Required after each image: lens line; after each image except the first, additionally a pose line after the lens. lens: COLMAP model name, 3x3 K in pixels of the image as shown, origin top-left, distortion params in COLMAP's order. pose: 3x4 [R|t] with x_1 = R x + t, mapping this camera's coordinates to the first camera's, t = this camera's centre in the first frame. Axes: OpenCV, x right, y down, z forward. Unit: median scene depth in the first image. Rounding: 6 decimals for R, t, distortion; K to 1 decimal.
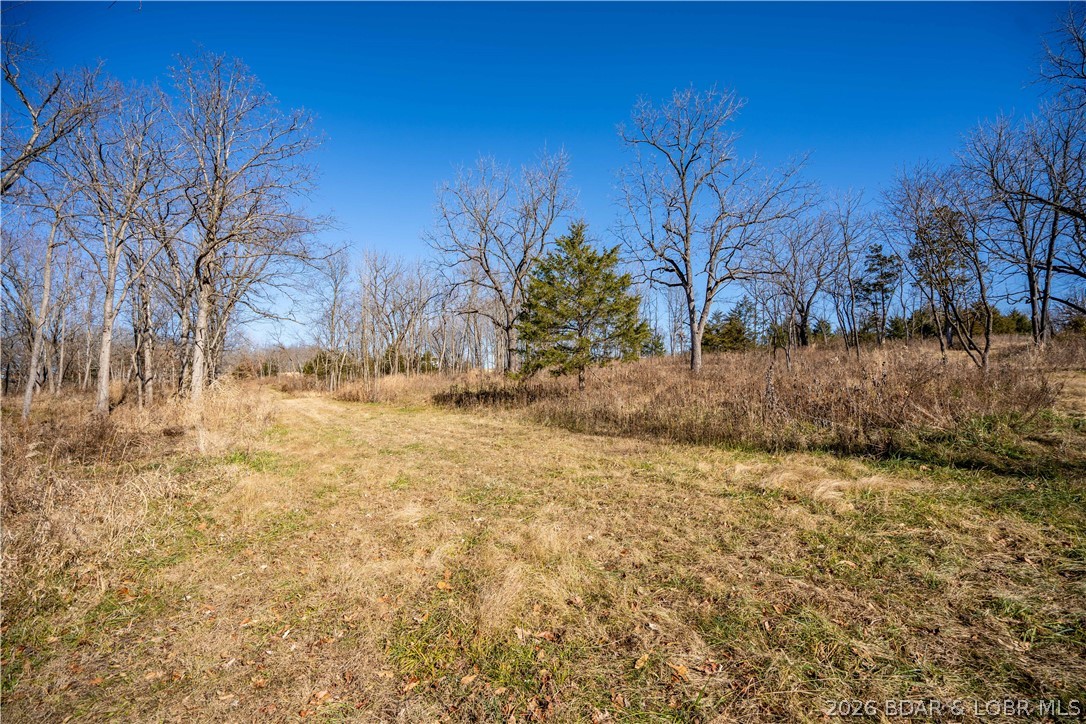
lens RADIAL K [[491.0, 0, 550.0], [0, 491.0, 364.3], [0, 0, 1]] dist [-0.004452, -0.000021]
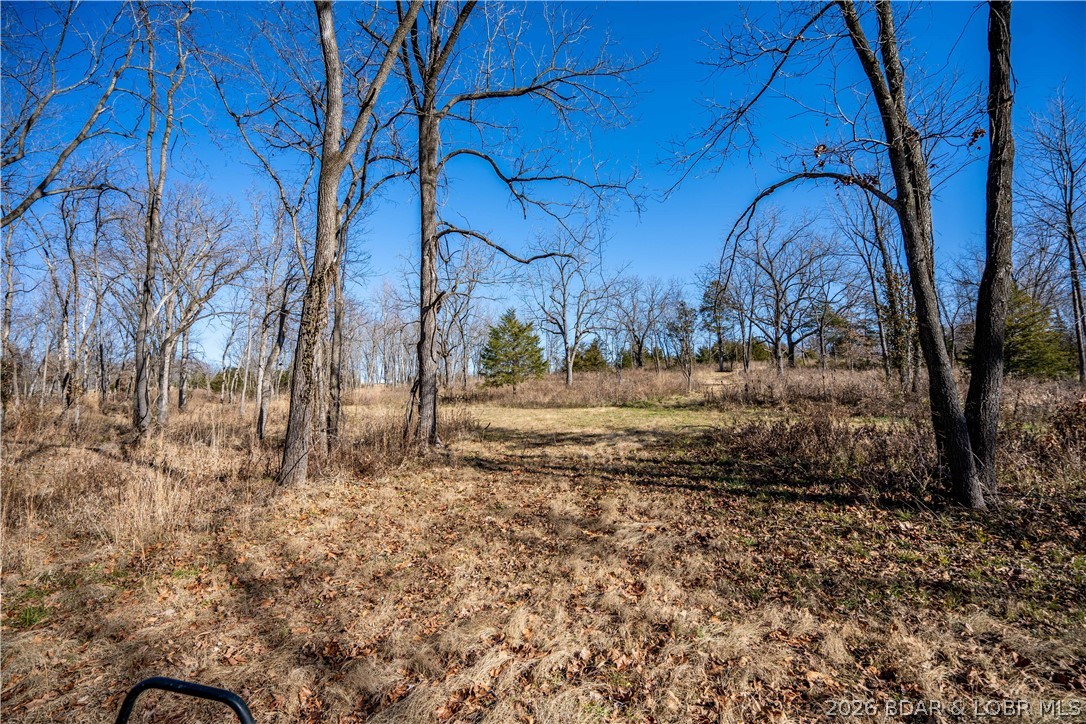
lens RADIAL K [[491.0, 0, 540.9], [0, 491.0, 365.5], [0, 0, 1]] dist [-0.004452, -0.000021]
pose [[0.971410, 0.008211, 0.237266, -0.192490], [-0.002096, 0.999659, -0.026013, -0.007509], [-0.237399, 0.024772, 0.971096, -0.598601]]
